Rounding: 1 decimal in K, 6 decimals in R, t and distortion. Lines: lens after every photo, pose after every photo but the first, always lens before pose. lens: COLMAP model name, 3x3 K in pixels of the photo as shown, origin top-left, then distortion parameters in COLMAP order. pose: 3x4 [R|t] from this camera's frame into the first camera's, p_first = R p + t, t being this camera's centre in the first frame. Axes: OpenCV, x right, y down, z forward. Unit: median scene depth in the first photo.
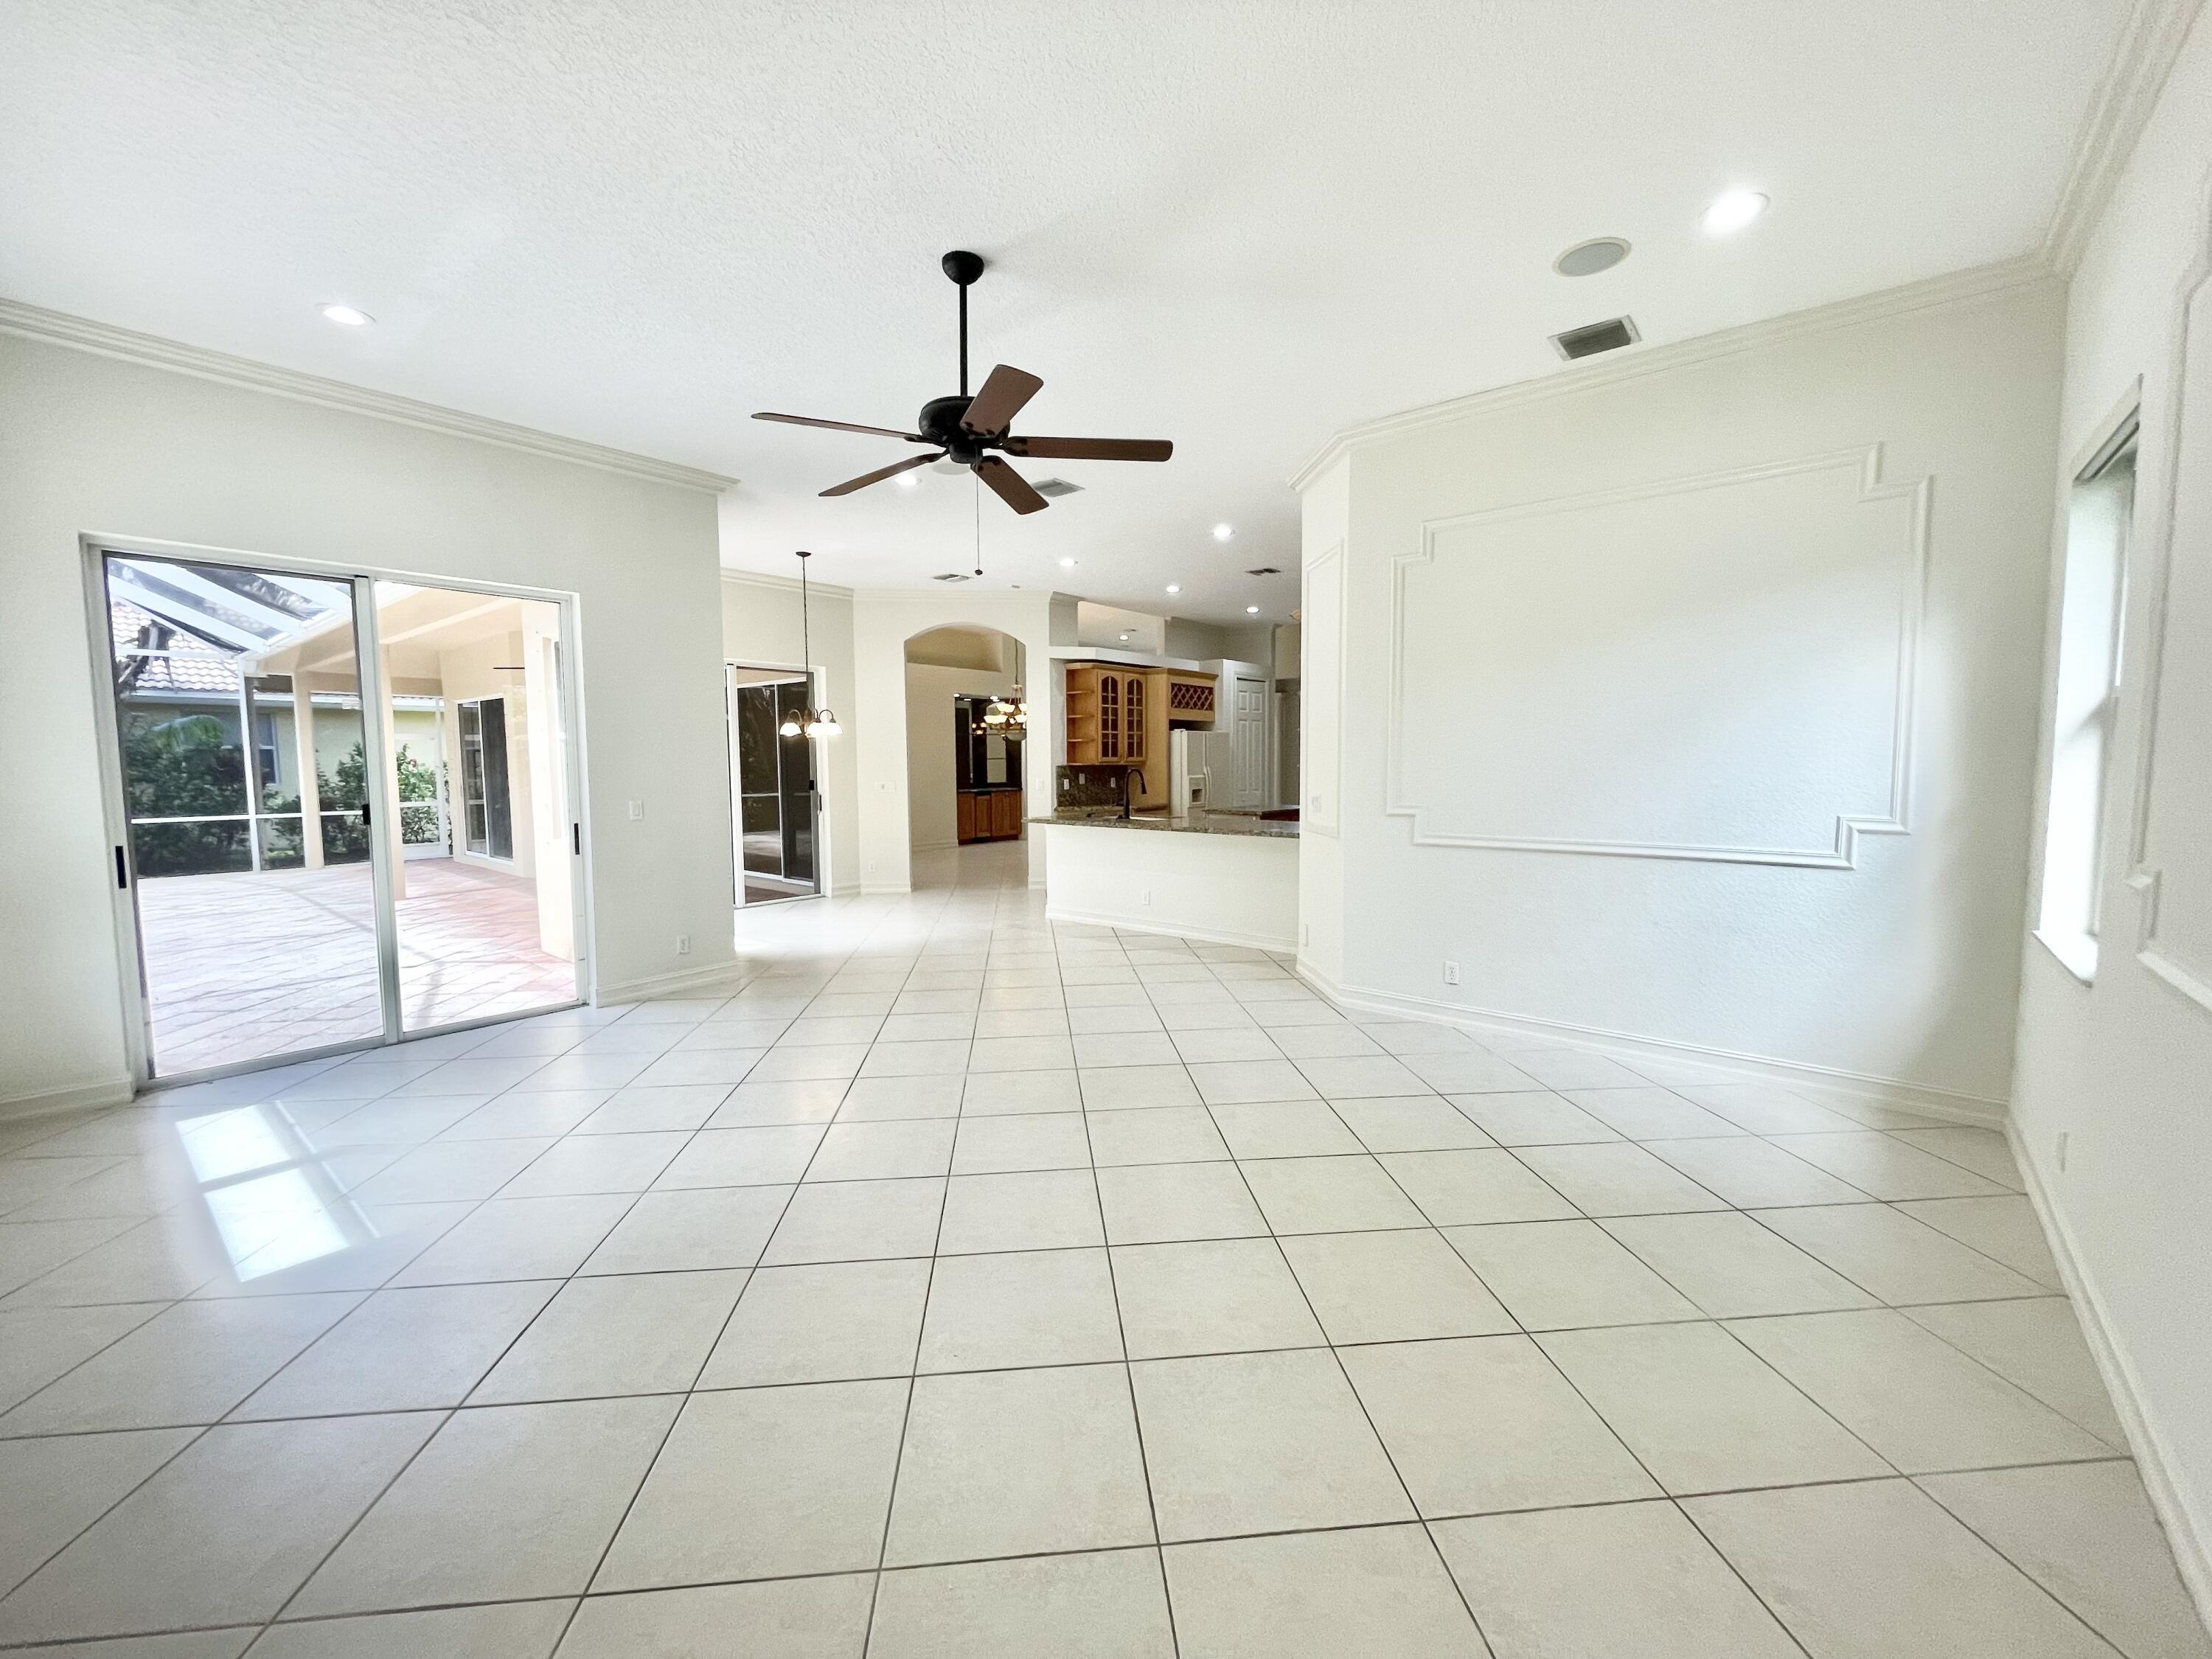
lens RADIAL K [[895.4, 0, 1102.0], [0, 895.4, 824.4], [0, 0, 1]] dist [0.000631, -0.000112]
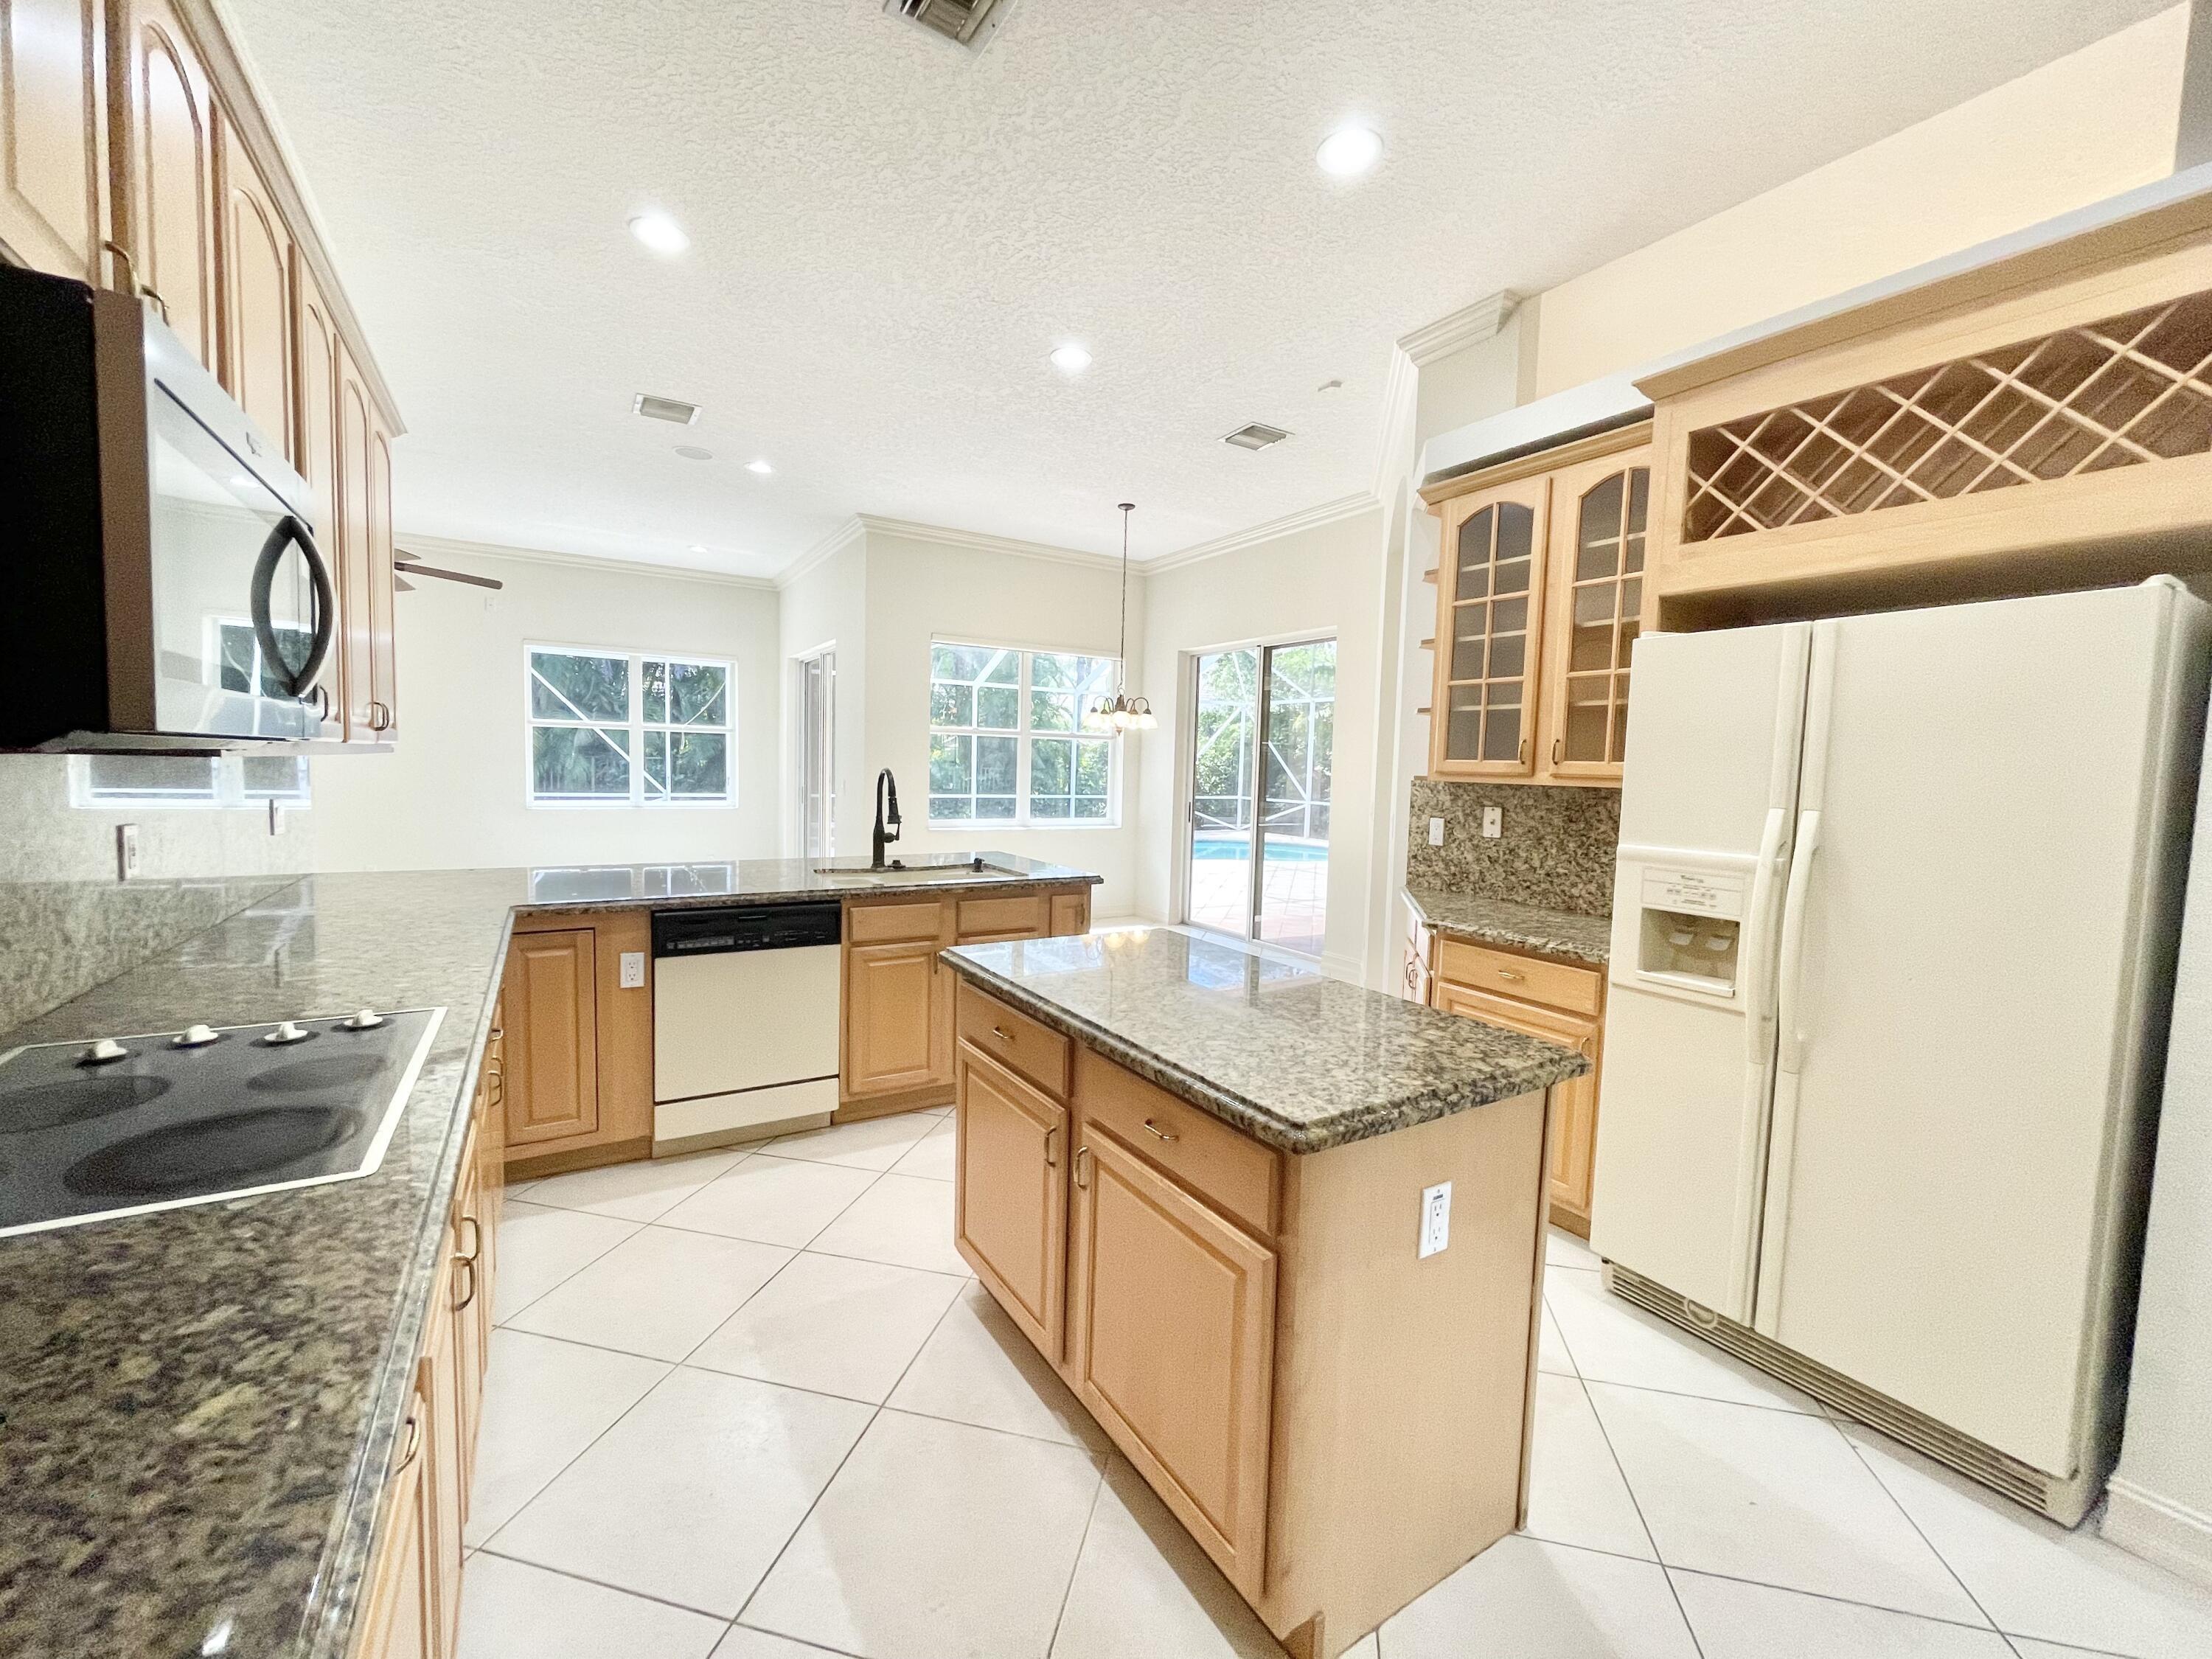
lens RADIAL K [[895.4, 0, 1102.0], [0, 895.4, 824.4], [0, 0, 1]] dist [0.000631, -0.000112]
pose [[-0.321835, 0.059205, -0.944943, 0.361680], [-0.098436, 0.990542, 0.095588, -0.069222], [0.941665, 0.123780, -0.312963, 0.979799]]
